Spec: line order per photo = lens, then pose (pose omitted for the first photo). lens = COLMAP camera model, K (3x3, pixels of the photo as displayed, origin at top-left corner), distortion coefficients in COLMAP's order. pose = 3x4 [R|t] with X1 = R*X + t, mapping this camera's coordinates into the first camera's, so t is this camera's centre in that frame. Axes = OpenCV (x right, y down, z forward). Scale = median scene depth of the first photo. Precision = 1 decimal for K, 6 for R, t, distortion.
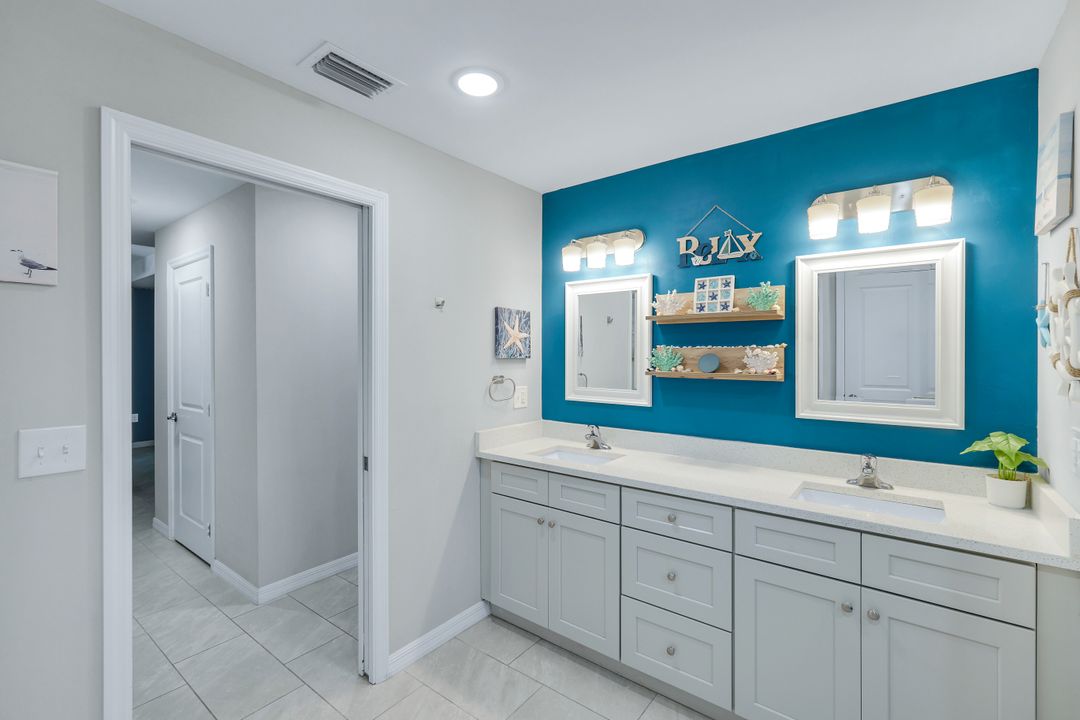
lens RADIAL K [[476.8, 0, 541.2], [0, 476.8, 366.6], [0, 0, 1]] dist [0.008738, -0.002731]
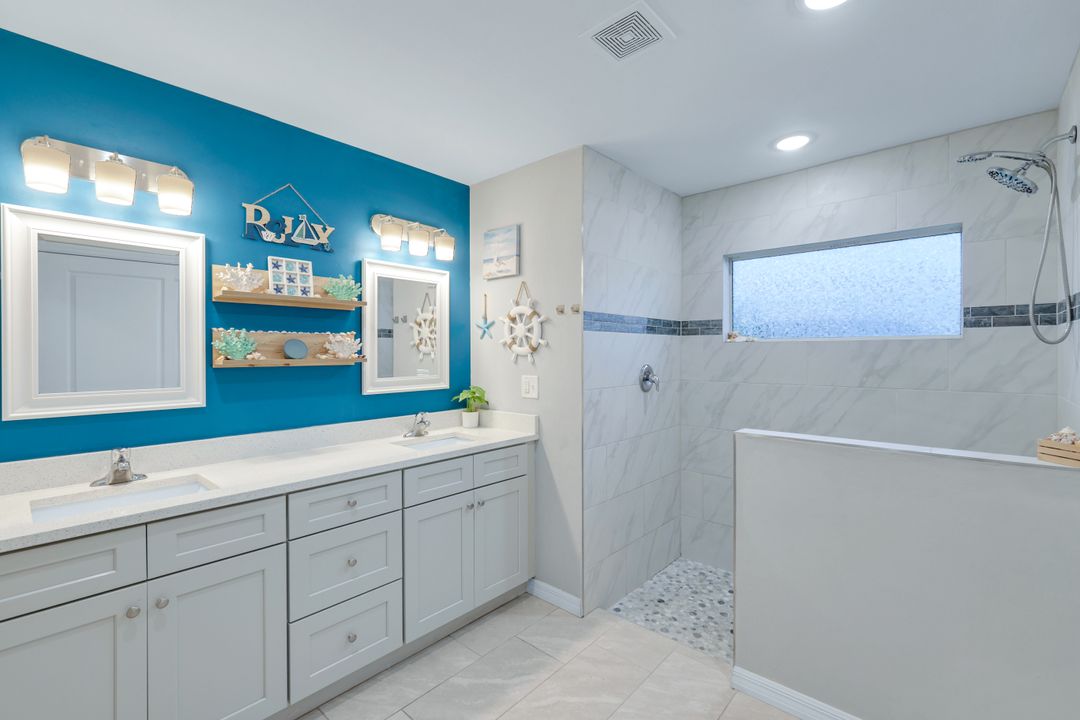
lens RADIAL K [[476.8, 0, 543.0], [0, 476.8, 354.0], [0, 0, 1]] dist [0.008738, -0.002731]
pose [[0.084610, -0.019827, 0.996217, -0.542642], [0.010387, 0.999765, 0.019016, -0.010160], [-0.996360, 0.008739, 0.084796, 0.410647]]
